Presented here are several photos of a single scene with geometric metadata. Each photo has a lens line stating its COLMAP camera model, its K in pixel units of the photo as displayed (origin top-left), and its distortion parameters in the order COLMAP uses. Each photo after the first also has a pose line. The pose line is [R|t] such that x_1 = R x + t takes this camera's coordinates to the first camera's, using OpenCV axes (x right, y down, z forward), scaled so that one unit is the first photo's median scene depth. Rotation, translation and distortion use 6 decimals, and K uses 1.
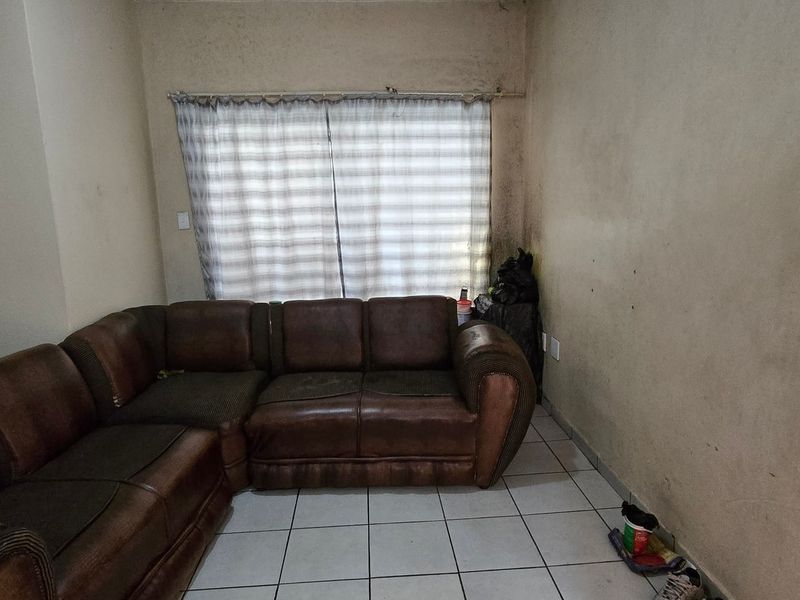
lens RADIAL K [[535.7, 0, 397.9], [0, 535.7, 299.5], [0, 0, 1]] dist [0.005514, -0.002058]
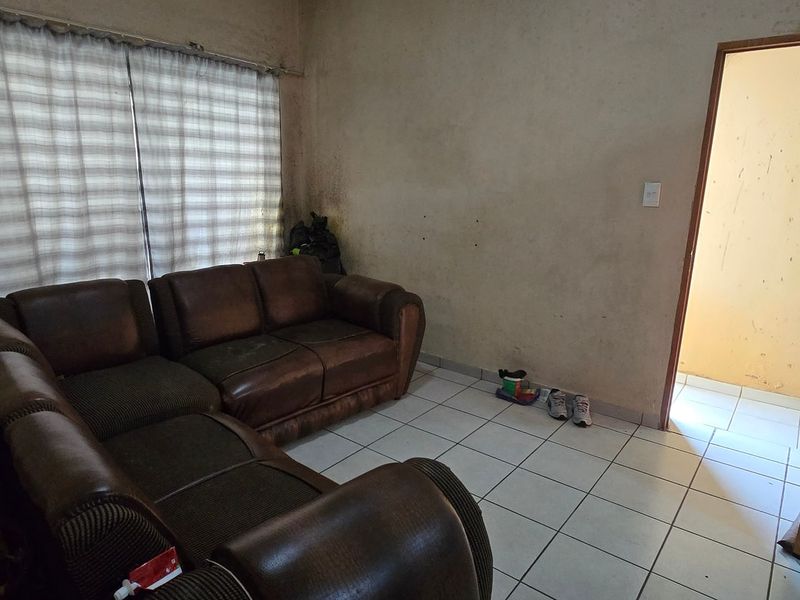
lens RADIAL K [[535.7, 0, 397.9], [0, 535.7, 299.5], [0, 0, 1]] dist [0.005514, -0.002058]
pose [[0.666093, -0.137023, 0.733175, -0.518570], [0.105532, 0.990405, 0.089221, 0.004880], [-0.738365, 0.017944, 0.674162, 0.102979]]
